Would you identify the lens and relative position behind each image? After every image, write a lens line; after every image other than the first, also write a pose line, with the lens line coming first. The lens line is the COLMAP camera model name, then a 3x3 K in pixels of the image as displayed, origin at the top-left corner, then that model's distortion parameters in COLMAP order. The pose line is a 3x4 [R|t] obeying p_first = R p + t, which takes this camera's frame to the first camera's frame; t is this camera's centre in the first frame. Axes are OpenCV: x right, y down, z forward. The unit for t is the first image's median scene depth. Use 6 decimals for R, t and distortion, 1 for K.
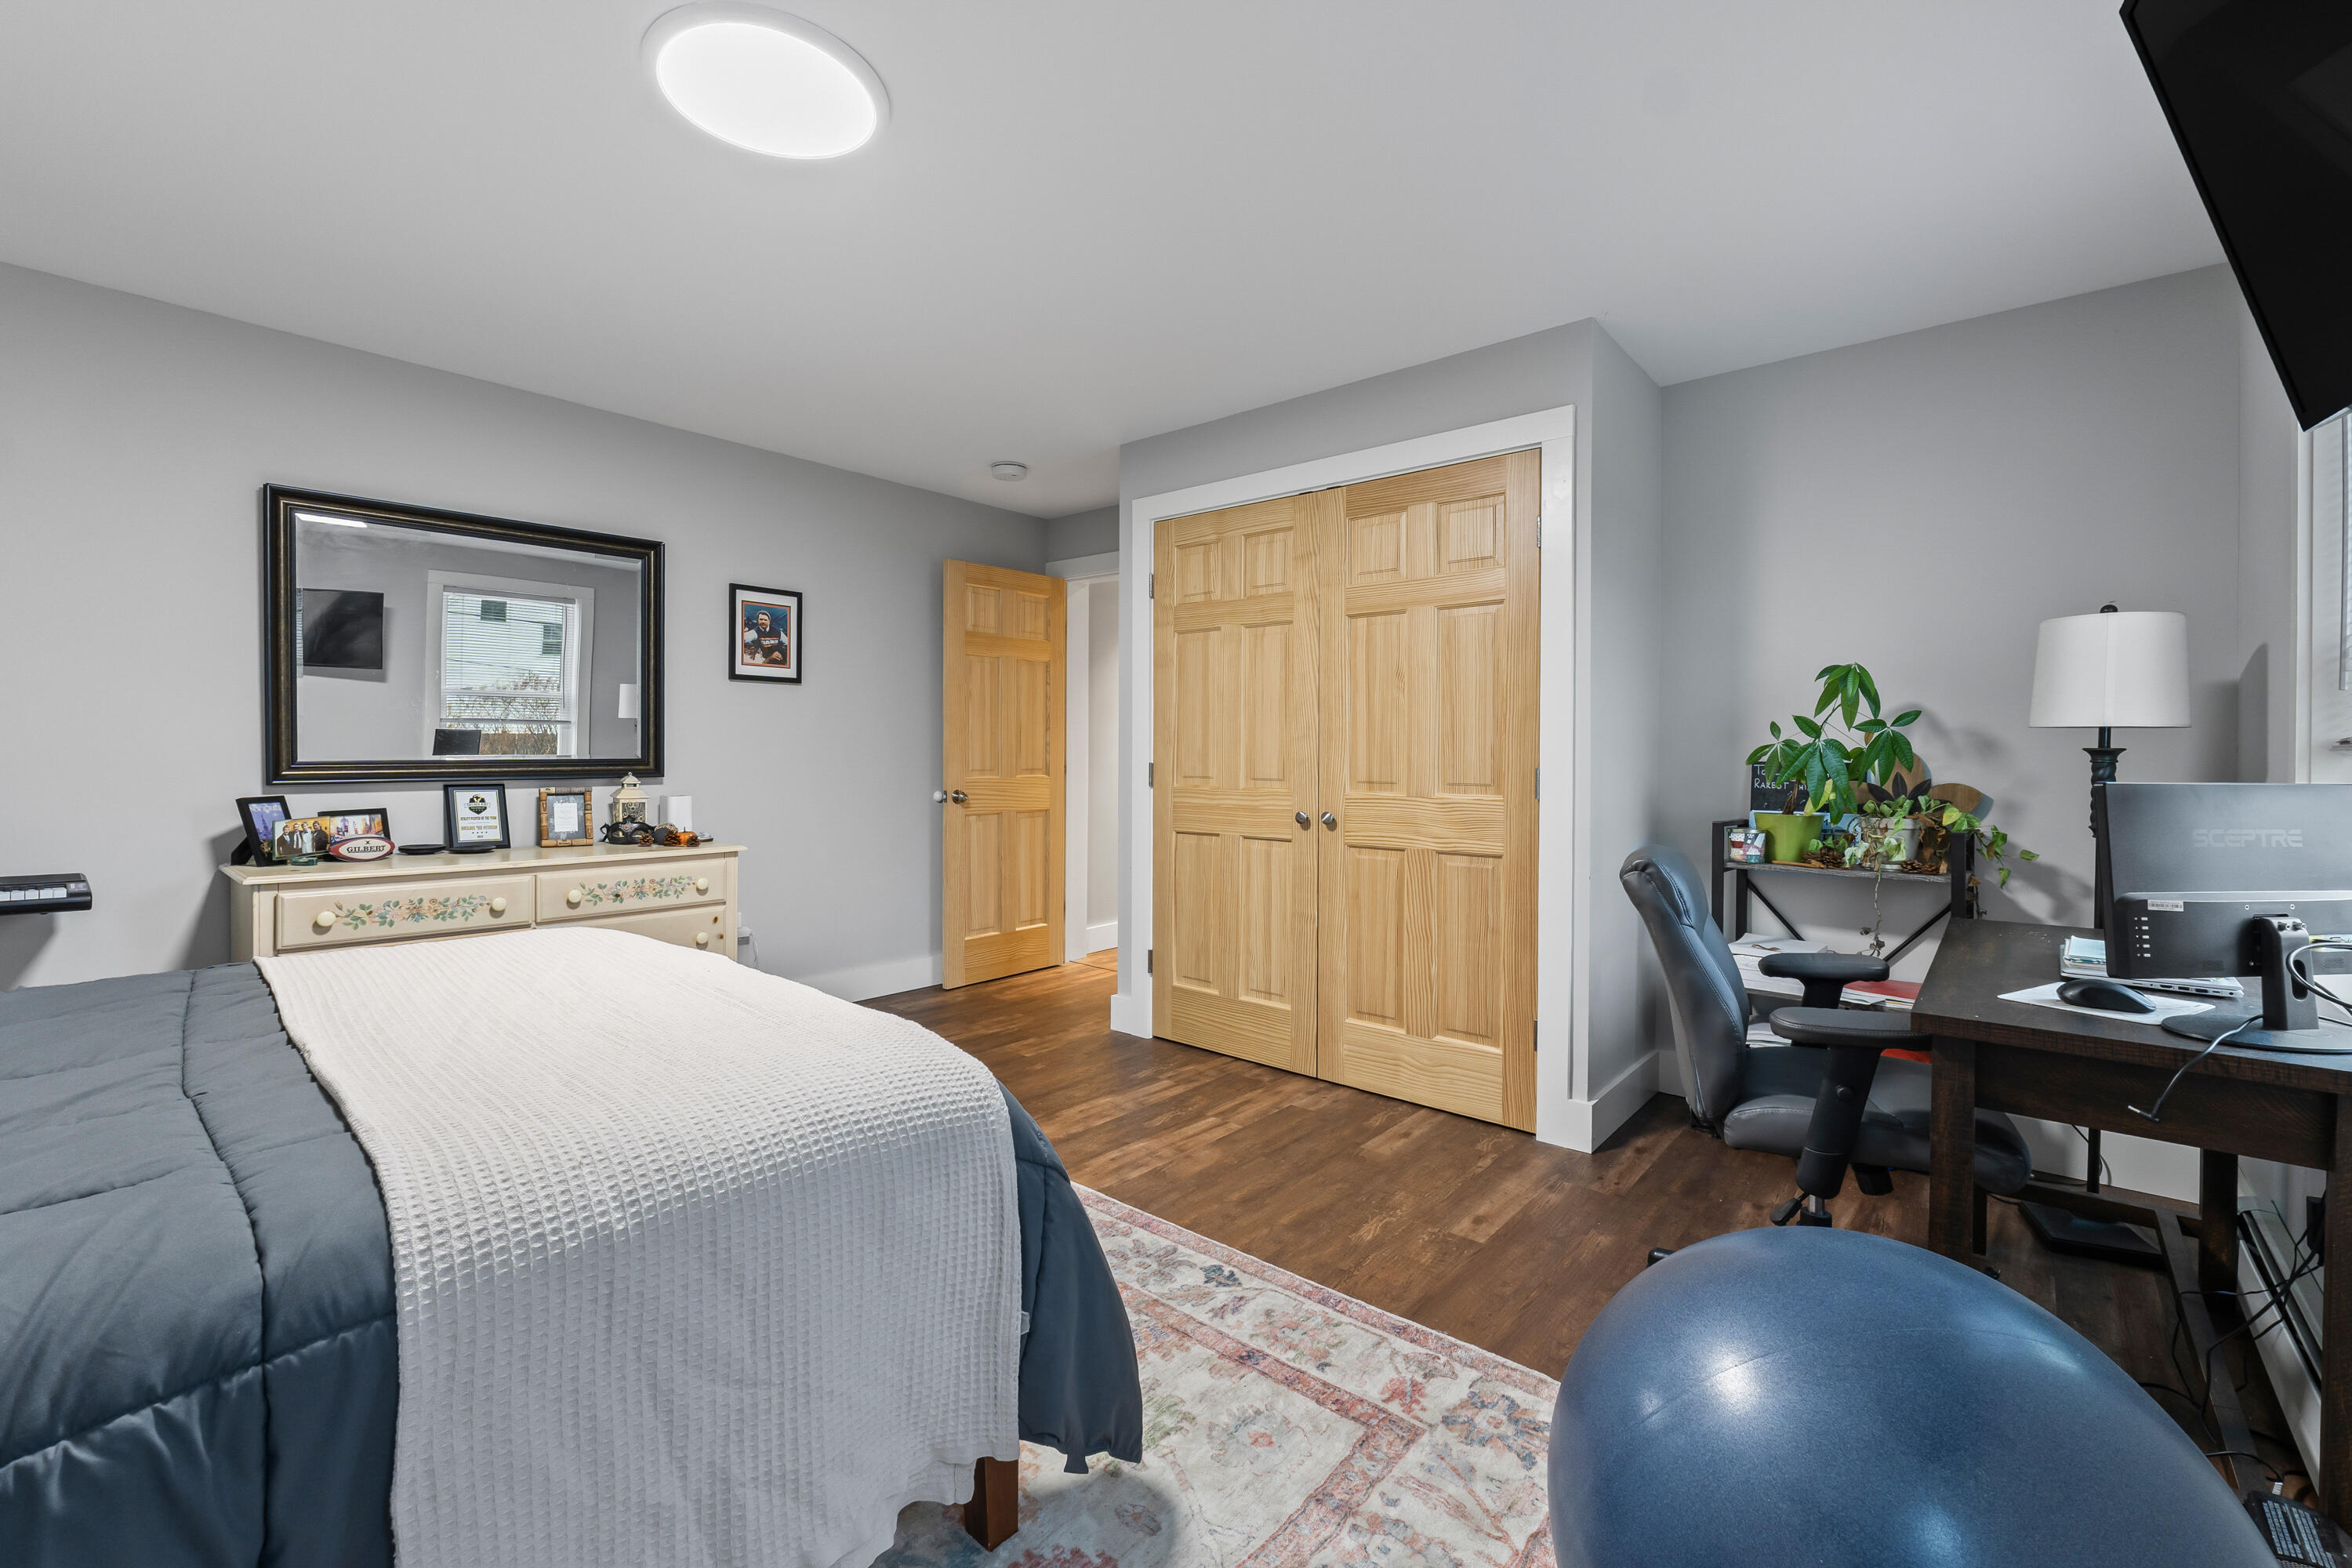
lens RADIAL K [[1011.3, 0, 1172.5], [0, 1011.3, 769.9], [0, 0, 1]] dist [-0.000320, -0.000083]
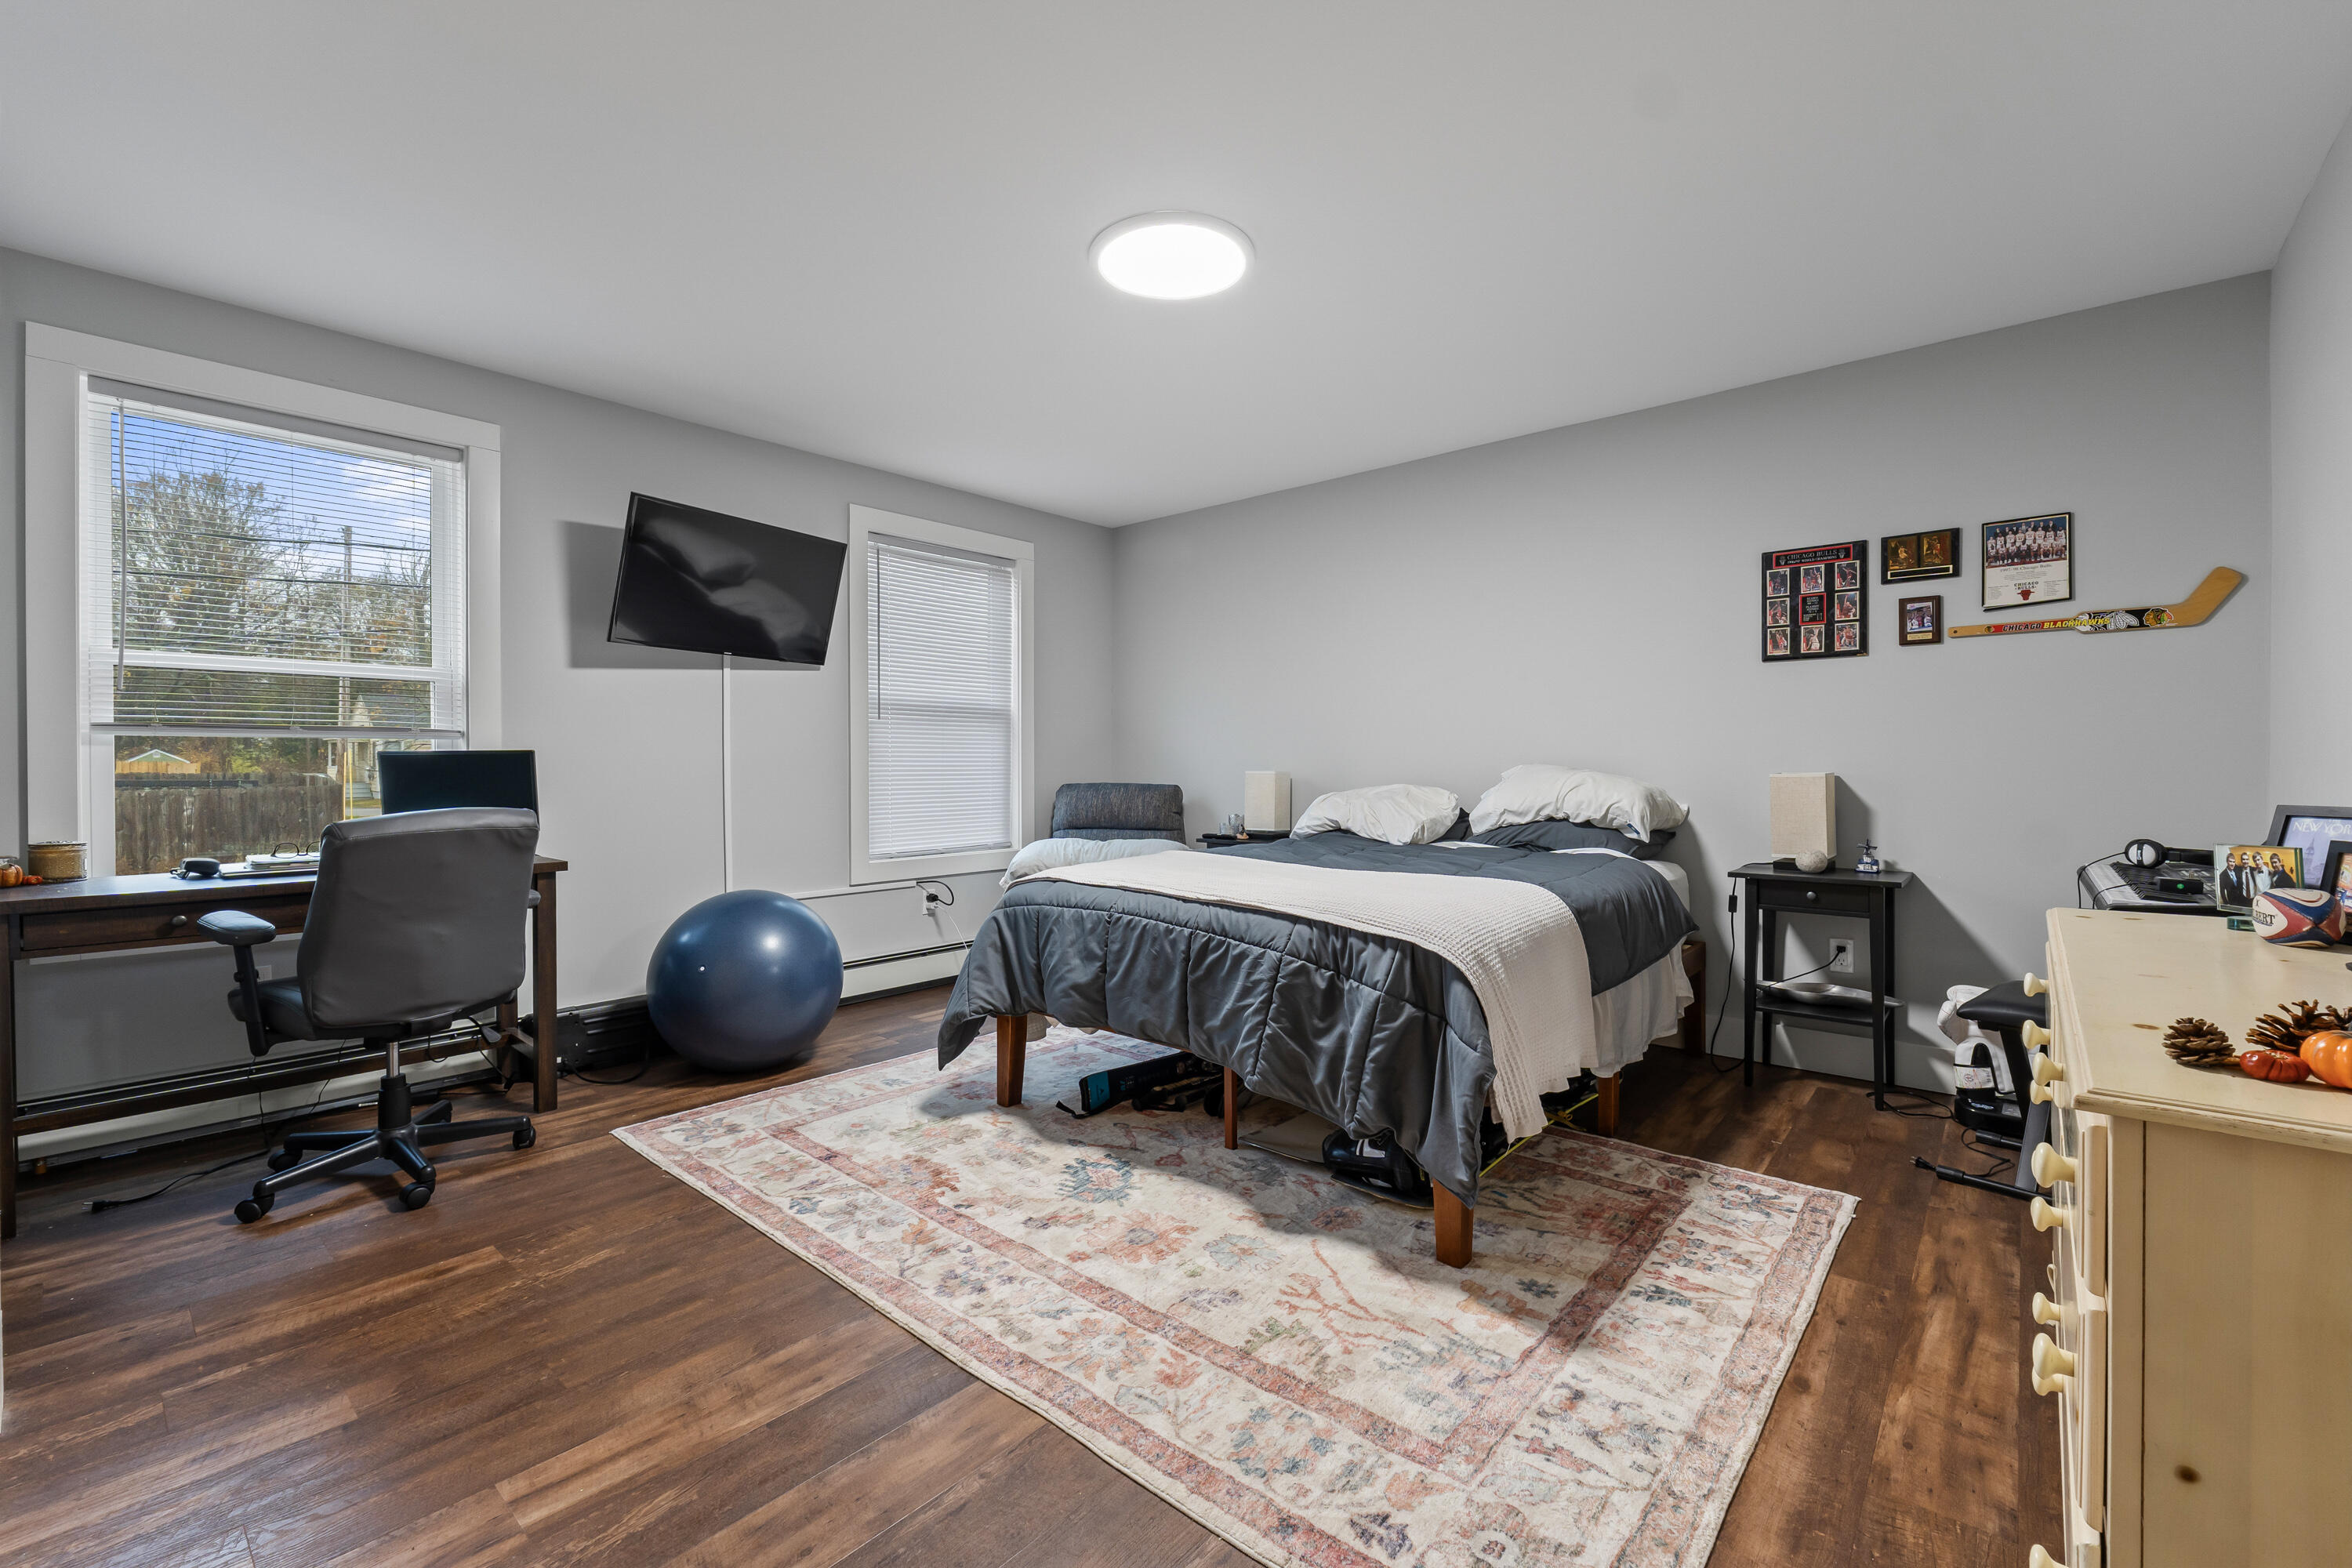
lens RADIAL K [[1011.3, 0, 1174.7], [0, 1011.3, 782.9], [0, 0, 1]] dist [-0.000320, -0.000083]
pose [[-0.999962, -0.007328, -0.004691, -0.278238], [-0.007391, 0.999879, 0.013721, 0.011374], [0.004590, 0.013755, -0.999895, 1.654400]]
